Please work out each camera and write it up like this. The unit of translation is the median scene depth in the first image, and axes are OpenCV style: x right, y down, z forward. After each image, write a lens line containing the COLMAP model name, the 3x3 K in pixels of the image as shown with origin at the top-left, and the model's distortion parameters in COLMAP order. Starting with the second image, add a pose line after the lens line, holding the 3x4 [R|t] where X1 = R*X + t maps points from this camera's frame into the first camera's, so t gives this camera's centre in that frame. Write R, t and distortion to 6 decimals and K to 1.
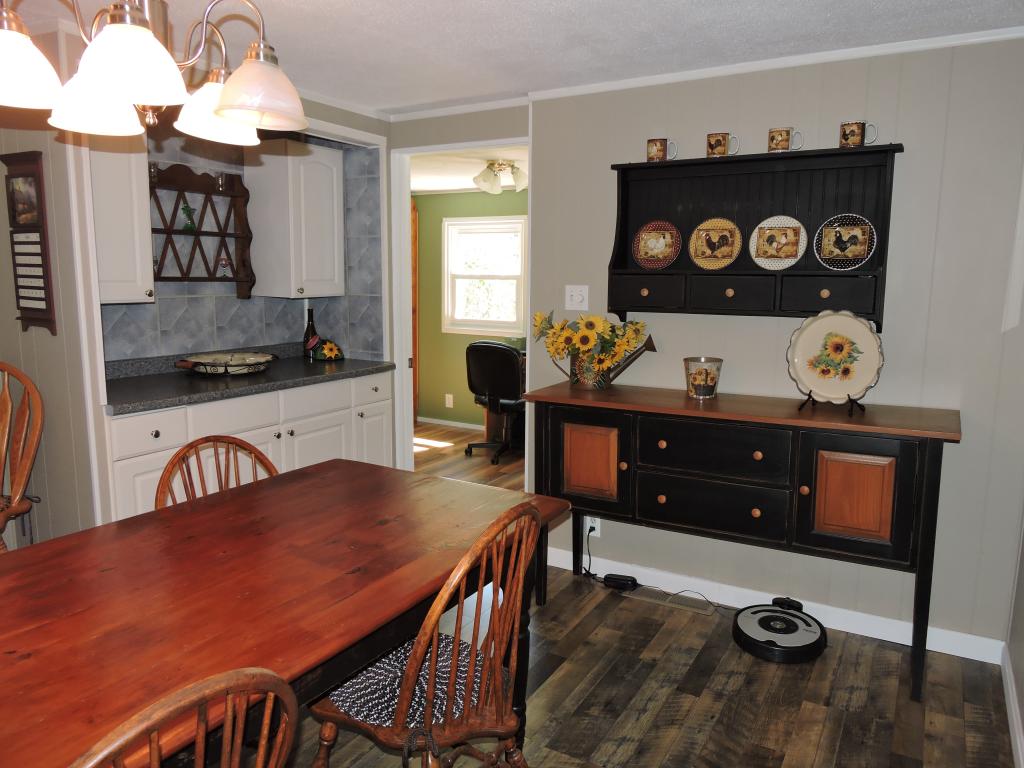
lens RADIAL K [[740.1, 0, 512.2], [0, 740.1, 383.2], [0, 0, 1]] dist [0.003726, -0.001561]
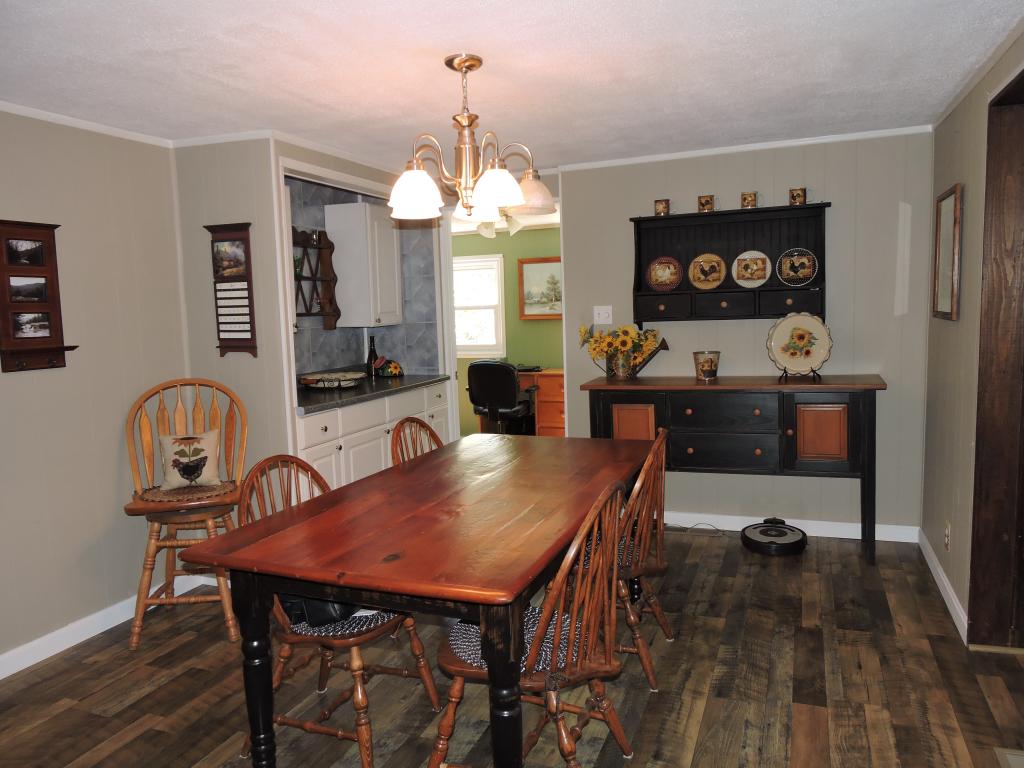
lens RADIAL K [[740.1, 0, 515.1], [0, 740.1, 380.6], [0, 0, 1]] dist [0.003726, -0.001561]
pose [[0.987111, -0.059145, 0.148708, -0.338116], [0.066243, 0.996866, -0.043234, 0.062486], [-0.145685, 0.052528, 0.987936, -0.367092]]
